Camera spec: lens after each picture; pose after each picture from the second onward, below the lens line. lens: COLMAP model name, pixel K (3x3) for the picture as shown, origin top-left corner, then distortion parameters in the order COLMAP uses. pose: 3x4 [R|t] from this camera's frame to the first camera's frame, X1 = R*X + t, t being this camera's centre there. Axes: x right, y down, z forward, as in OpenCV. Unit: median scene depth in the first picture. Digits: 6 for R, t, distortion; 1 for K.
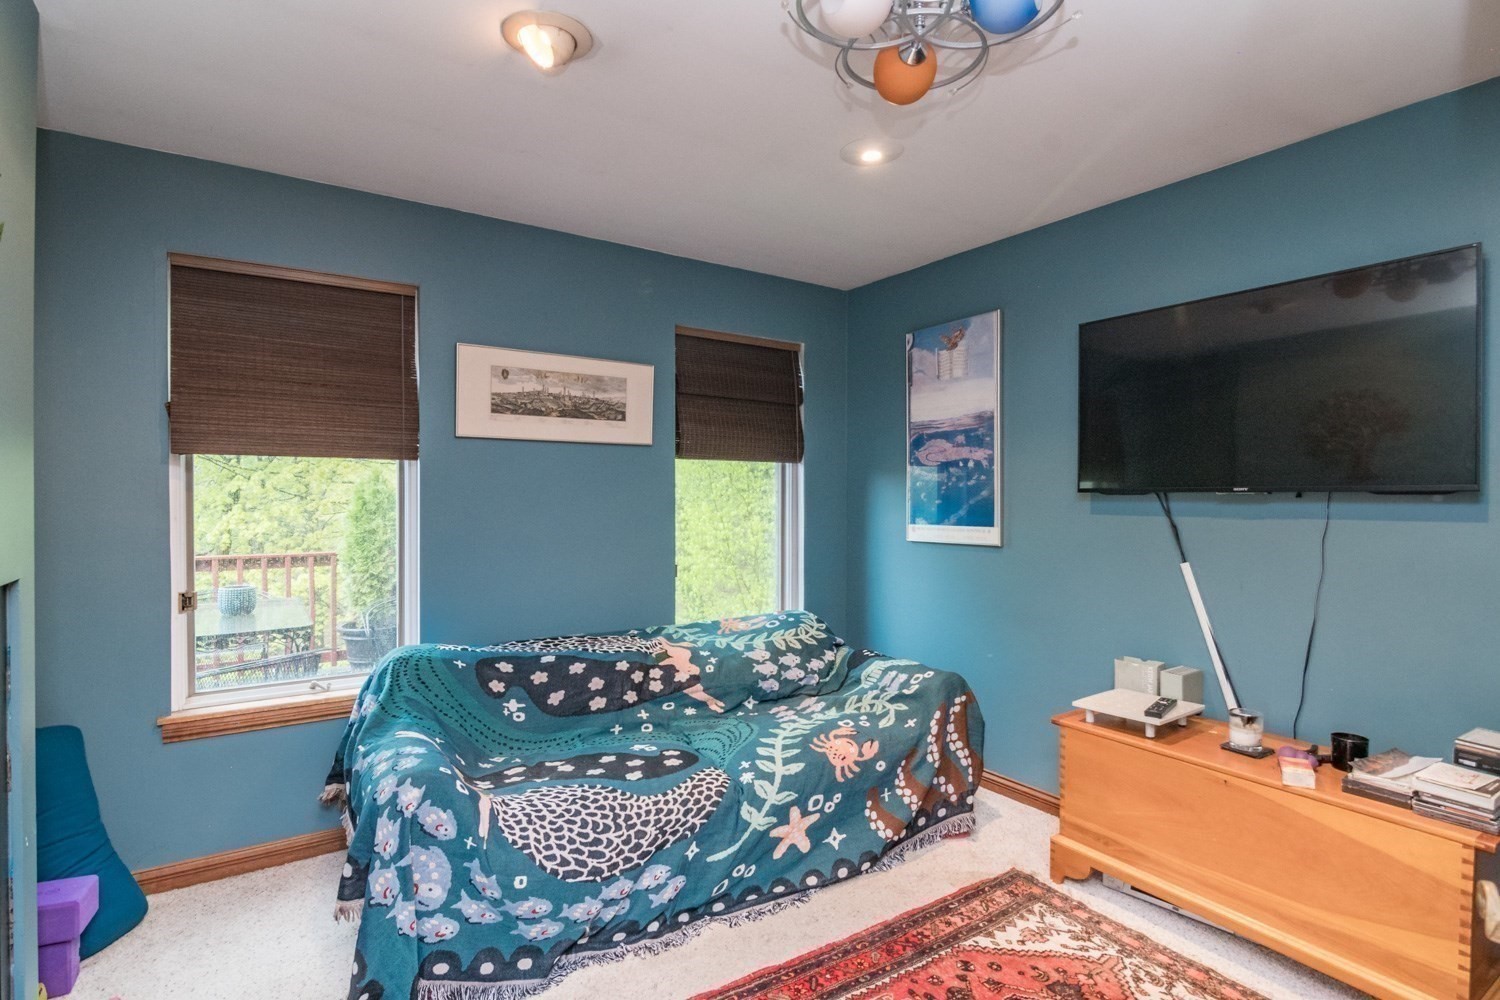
lens RADIAL K [[706.9, 0, 750.0], [0, 706.9, 500.0], [0, 0, 1]] dist [-0.022078, -0.000180]
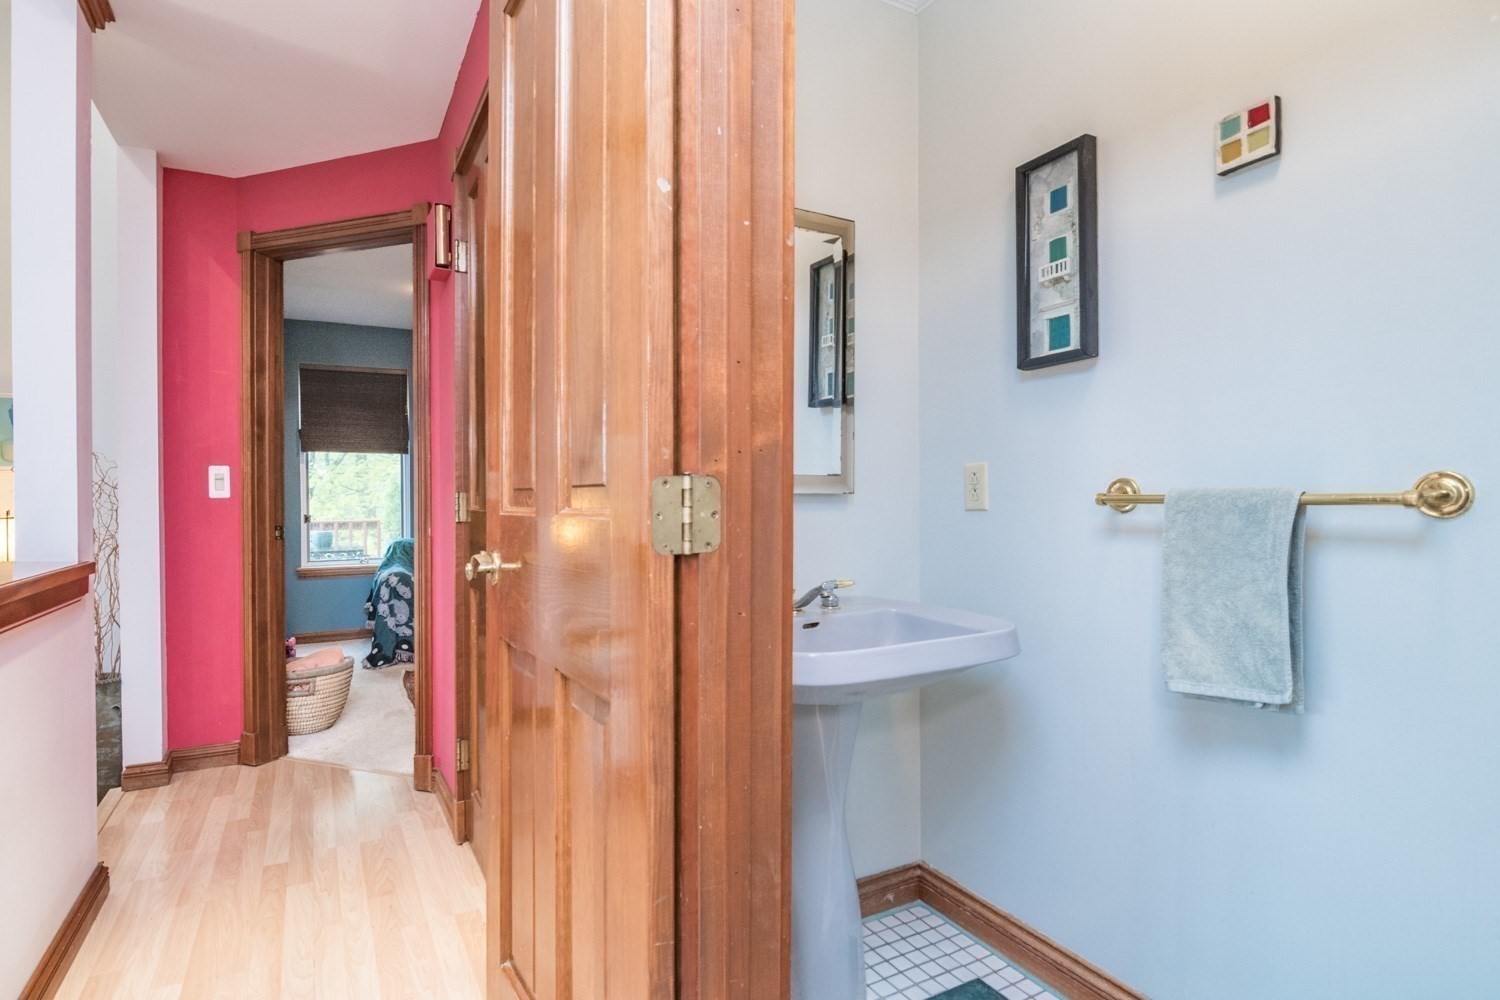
lens RADIAL K [[732.4, 0, 733.8], [0, 732.4, 502.1], [0, 0, 1]] dist [-0.026226, -0.000712]
pose [[0.995031, -0.009431, -0.099114, 0.975786], [0.009269, 0.999955, -0.002092, 0.137355], [0.099129, 0.001163, 0.995074, -1.466836]]
